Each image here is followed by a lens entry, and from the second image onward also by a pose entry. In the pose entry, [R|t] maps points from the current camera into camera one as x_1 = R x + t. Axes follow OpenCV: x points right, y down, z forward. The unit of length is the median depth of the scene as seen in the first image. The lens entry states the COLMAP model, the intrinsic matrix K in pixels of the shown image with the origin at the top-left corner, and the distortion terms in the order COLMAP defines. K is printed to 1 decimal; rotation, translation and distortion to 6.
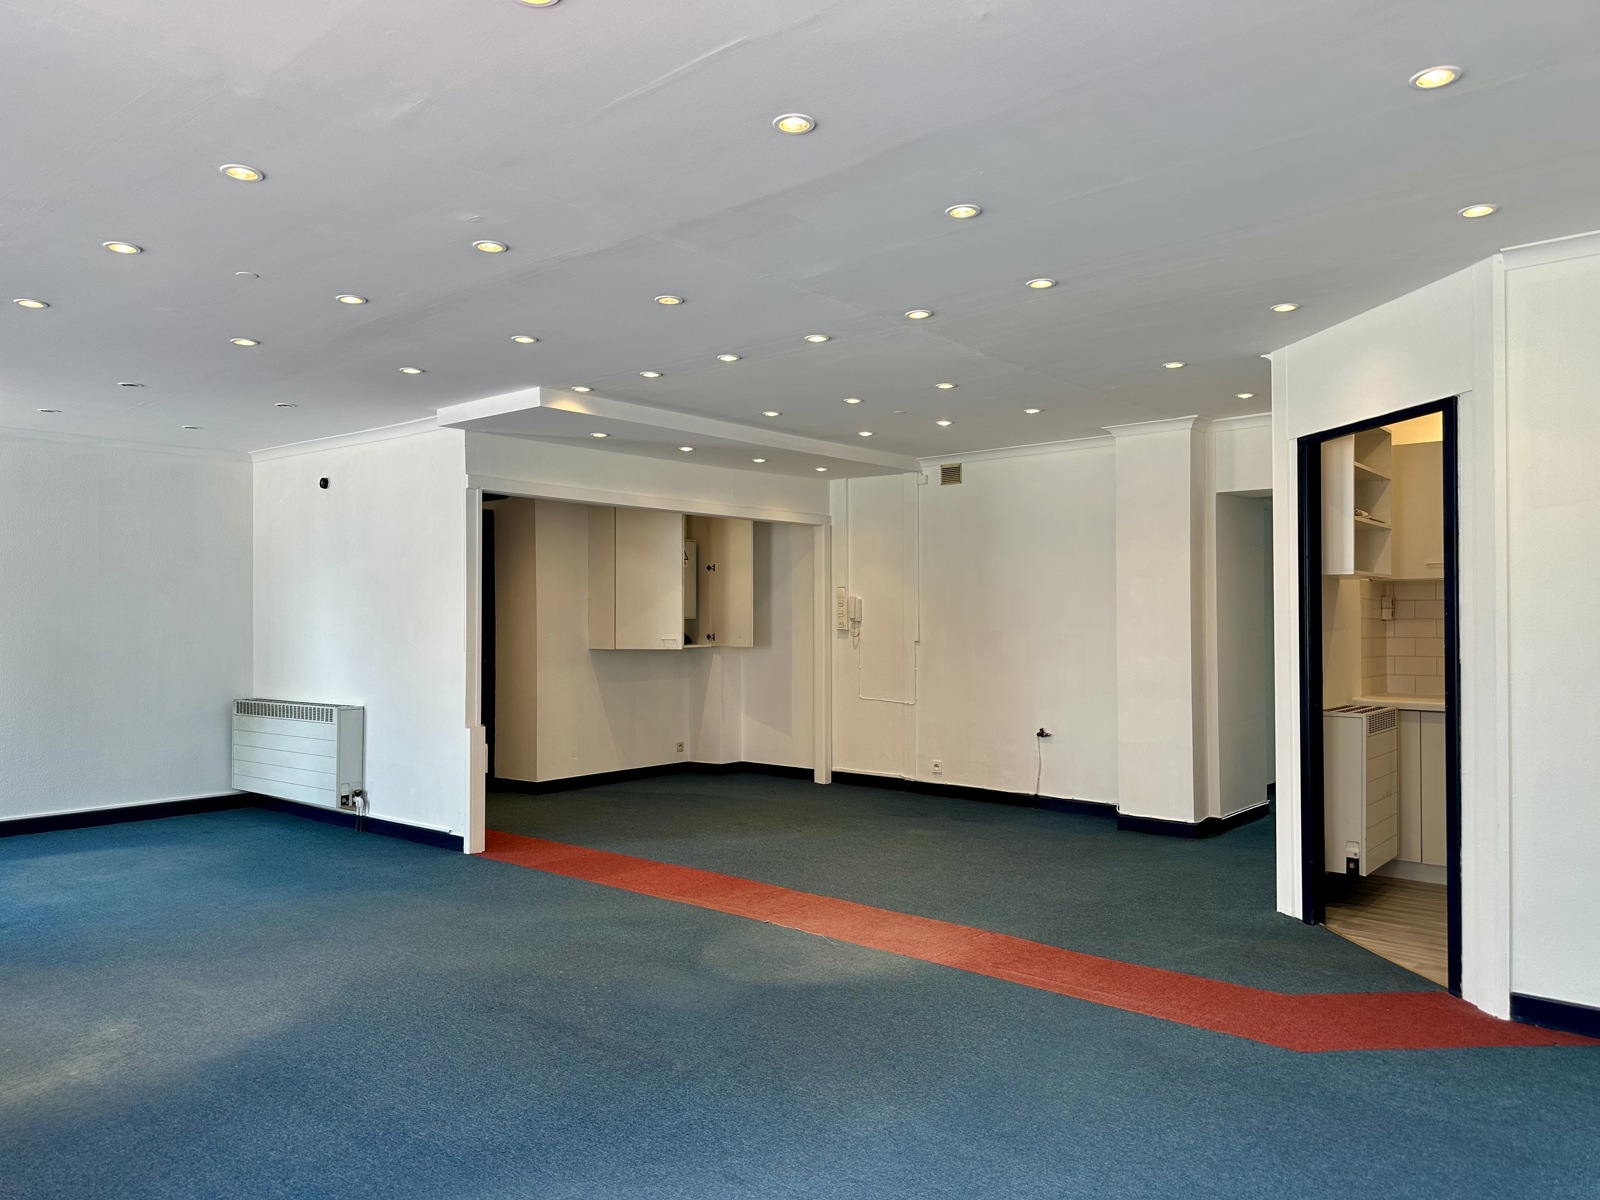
lens RADIAL K [[1121.4, 0, 800.8], [0, 1121.4, 606.8], [0, 0, 1]] dist [0.107551, -0.148379]
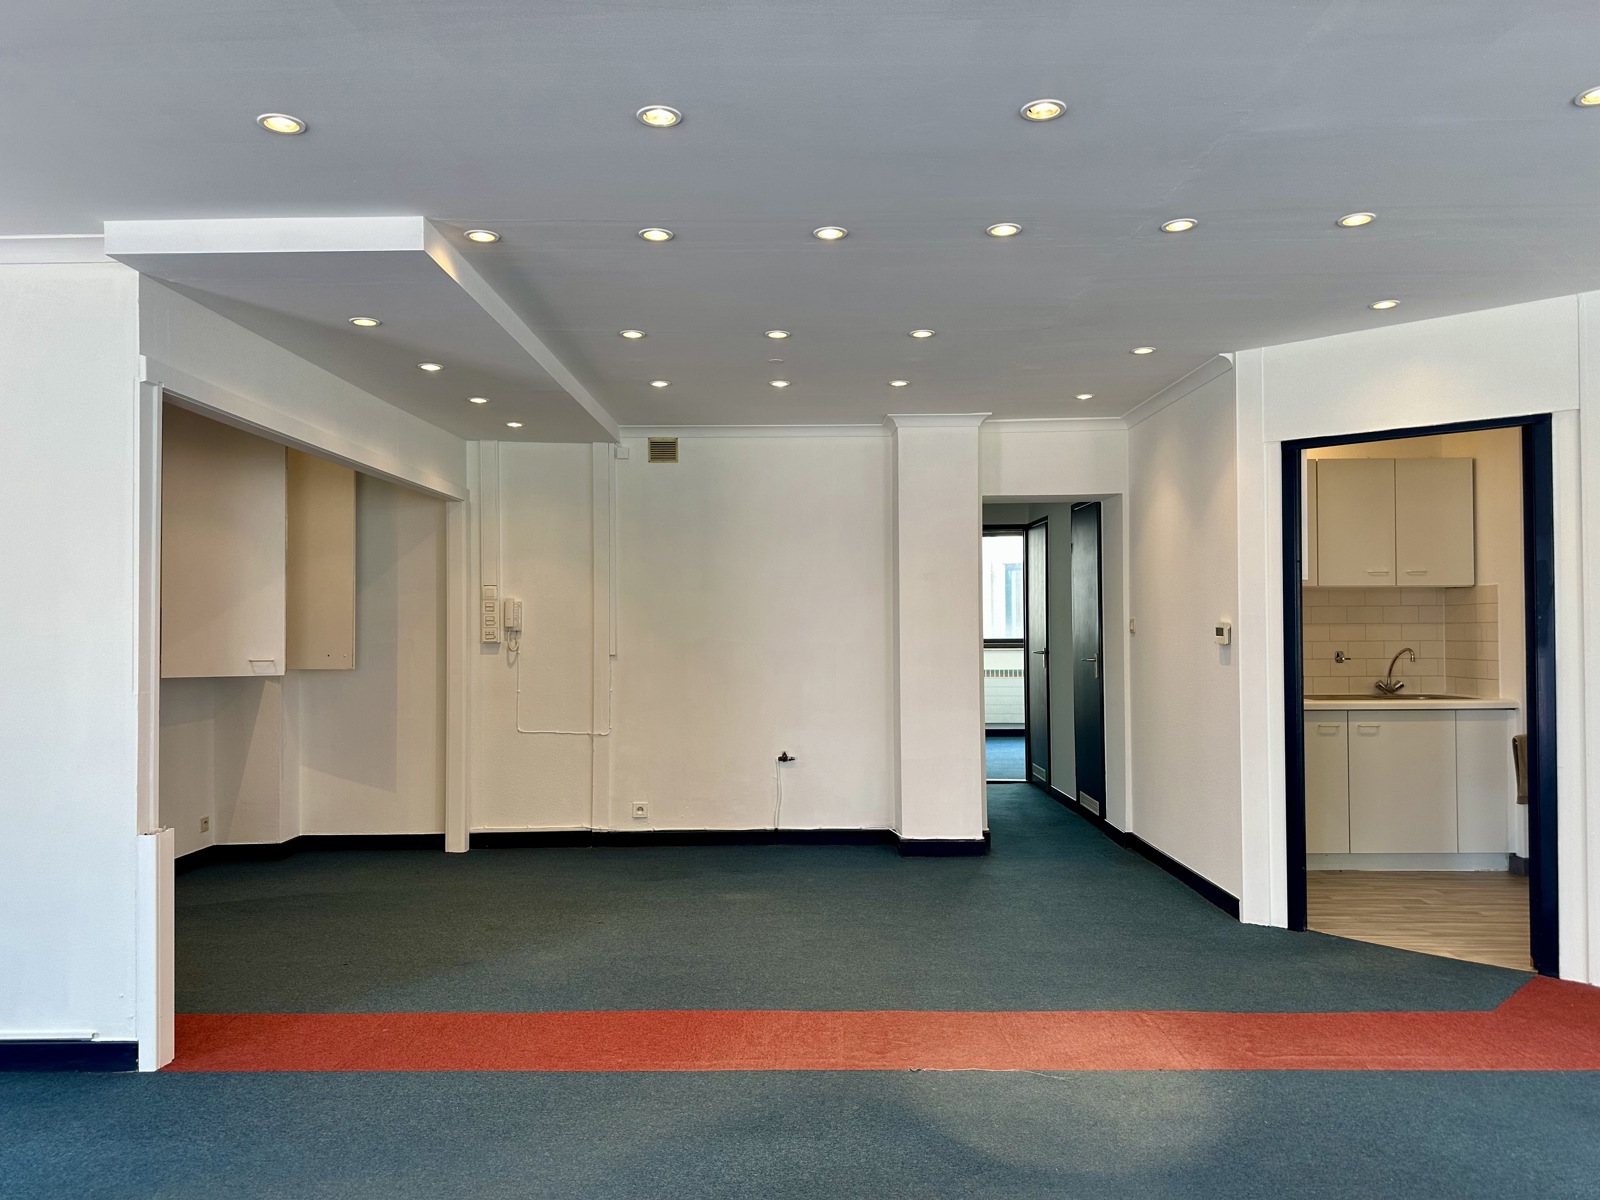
lens RADIAL K [[1121.4, 0, 800.8], [0, 1121.4, 606.8], [0, 0, 1]] dist [0.107551, -0.148379]
pose [[0.764577, 0.008083, 0.644482, -0.403840], [-0.002226, 0.999949, -0.009900, 0.005216], [-0.644529, 0.006135, 0.764555, 0.395280]]
